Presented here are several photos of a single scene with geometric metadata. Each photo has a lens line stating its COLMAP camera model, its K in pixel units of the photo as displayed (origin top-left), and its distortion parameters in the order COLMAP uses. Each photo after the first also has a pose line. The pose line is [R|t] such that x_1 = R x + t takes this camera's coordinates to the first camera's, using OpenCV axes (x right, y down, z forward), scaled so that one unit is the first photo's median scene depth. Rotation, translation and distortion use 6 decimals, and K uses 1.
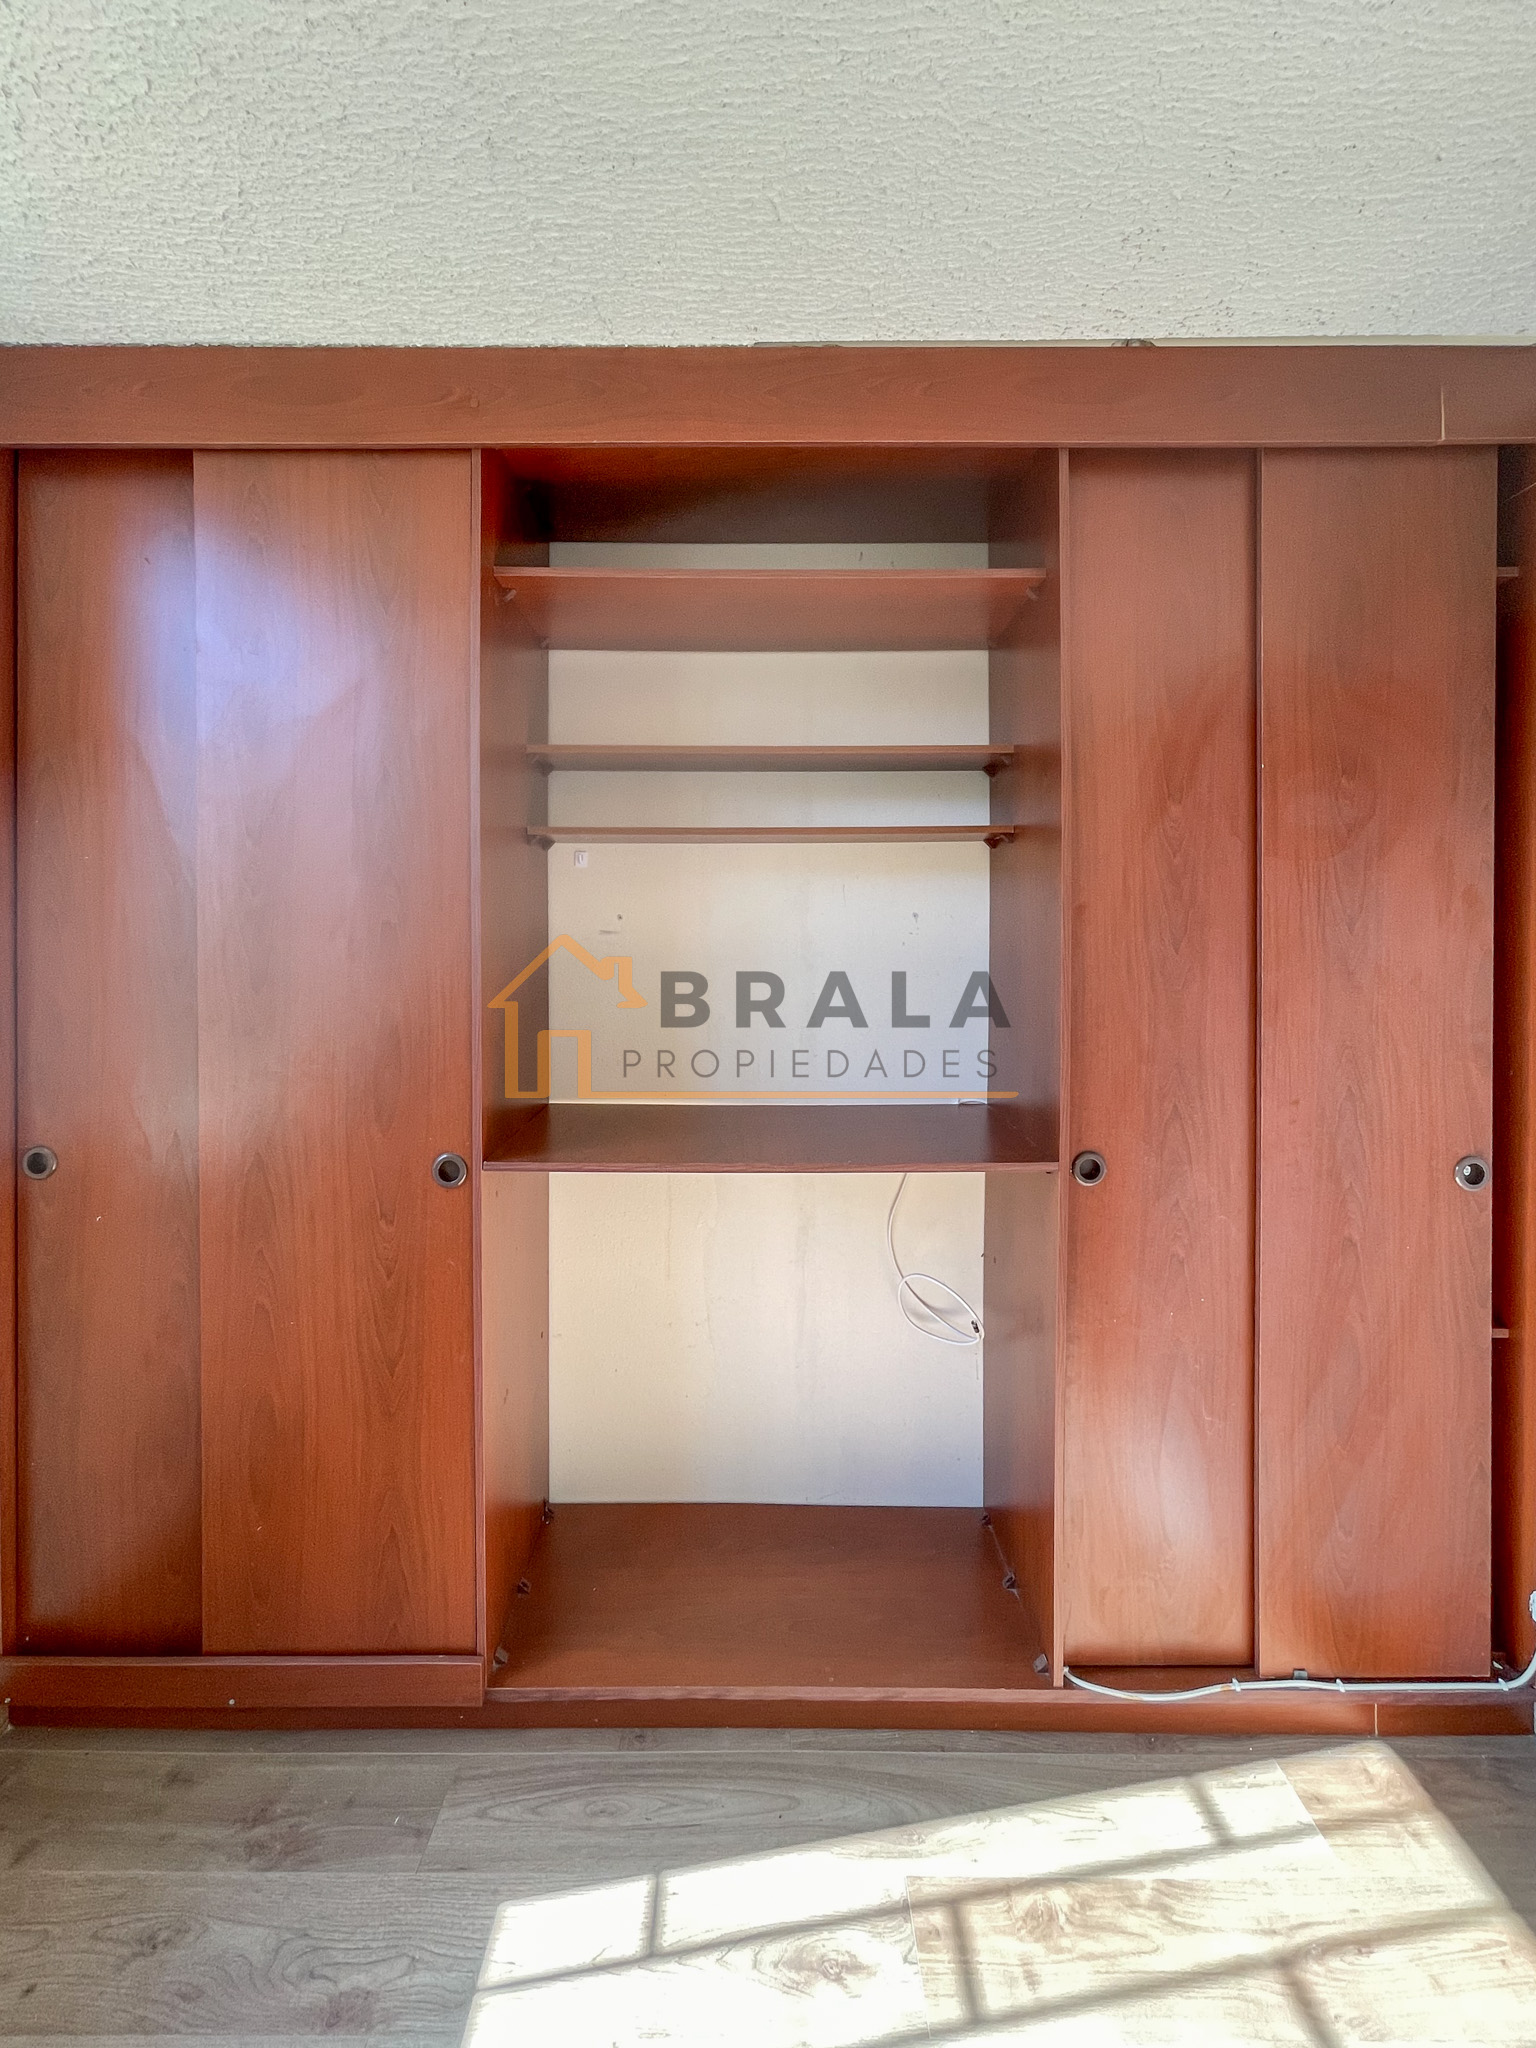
lens RADIAL K [[884.0, 0, 766.8], [0, 884.0, 925.3], [0, 0, 1]] dist [-0.000219, -0.000251]
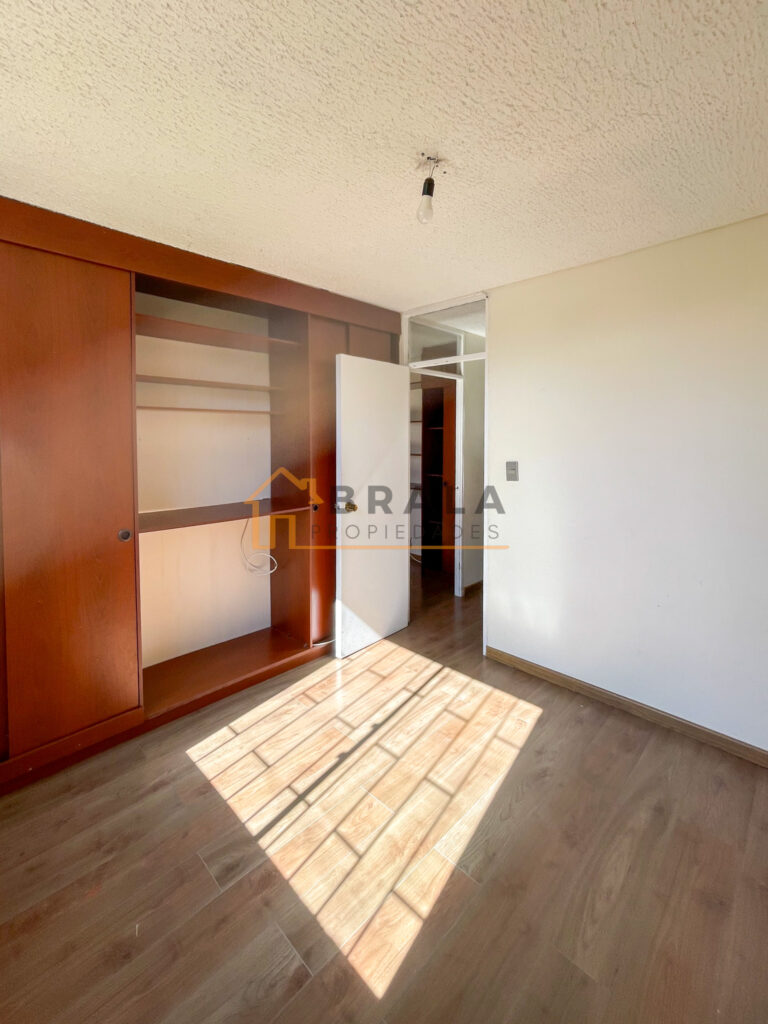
lens RADIAL K [[442.0, 0, 383.4], [0, 442.0, 462.7], [0, 0, 1]] dist [-0.000219, -0.000251]
pose [[0.704697, -0.042702, 0.708222, -0.794912], [0.013374, 0.998809, 0.046915, 0.000843], [-0.709382, -0.023590, 0.704429, -0.546707]]
